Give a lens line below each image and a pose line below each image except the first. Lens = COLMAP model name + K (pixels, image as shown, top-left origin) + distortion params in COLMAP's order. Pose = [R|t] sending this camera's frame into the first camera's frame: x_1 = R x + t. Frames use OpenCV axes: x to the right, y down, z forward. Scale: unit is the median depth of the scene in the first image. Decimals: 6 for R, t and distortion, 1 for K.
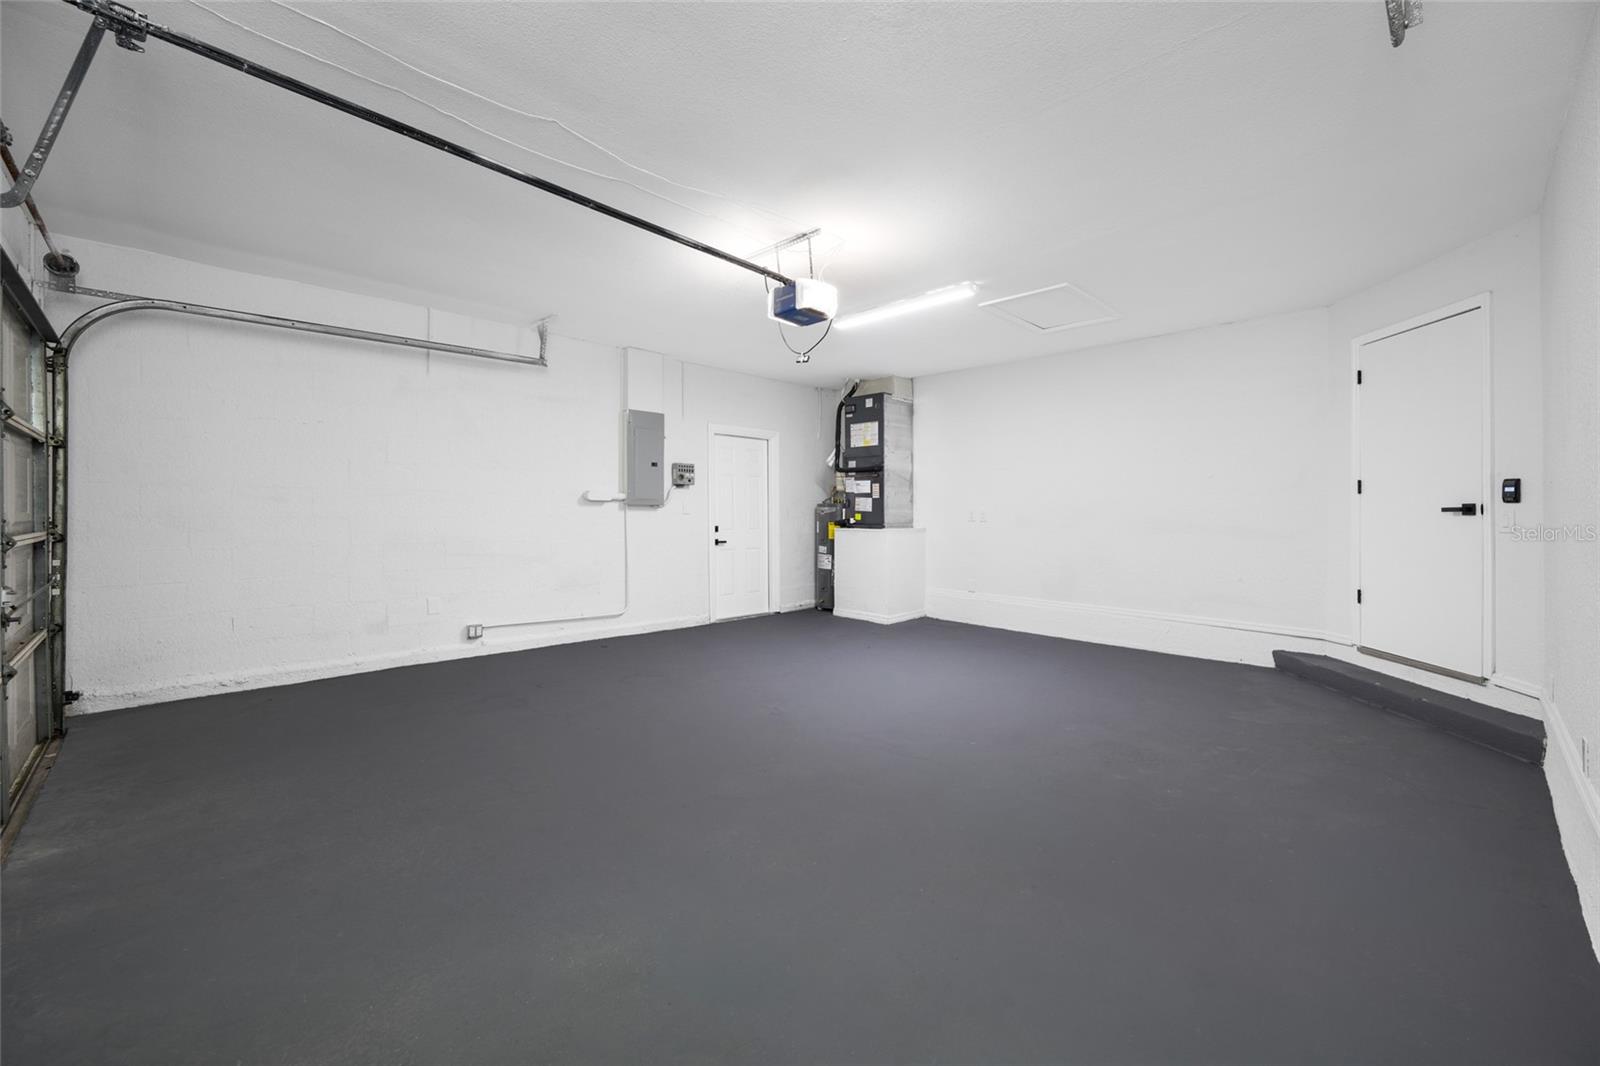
lens RADIAL K [[631.5, 0, 807.5], [0, 631.5, 520.3], [0, 0, 1]] dist [-0.001119, -0.000027]
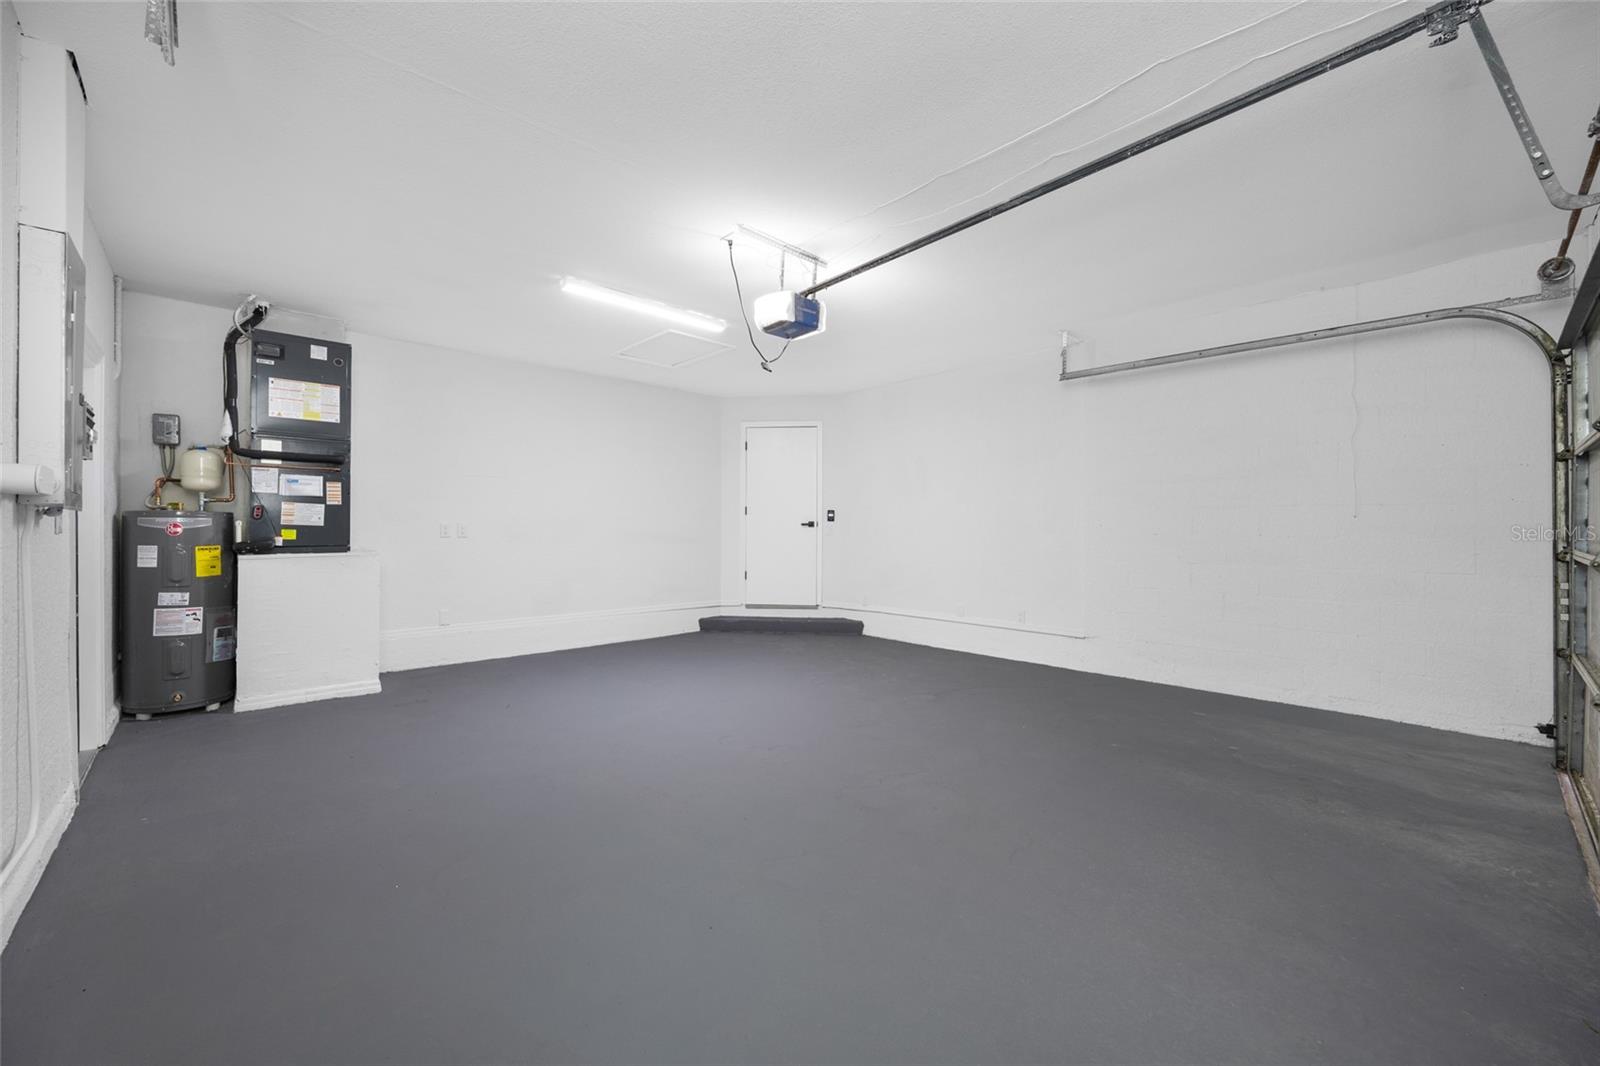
lens RADIAL K [[631.5, 0, 807.8], [0, 631.5, 526.2], [0, 0, 1]] dist [-0.001119, -0.000027]
pose [[0.025789, -0.006694, 0.999645, -0.517544], [0.009870, 0.999931, 0.006441, -0.012683], [-0.999619, 0.009700, 0.025853, 0.500372]]
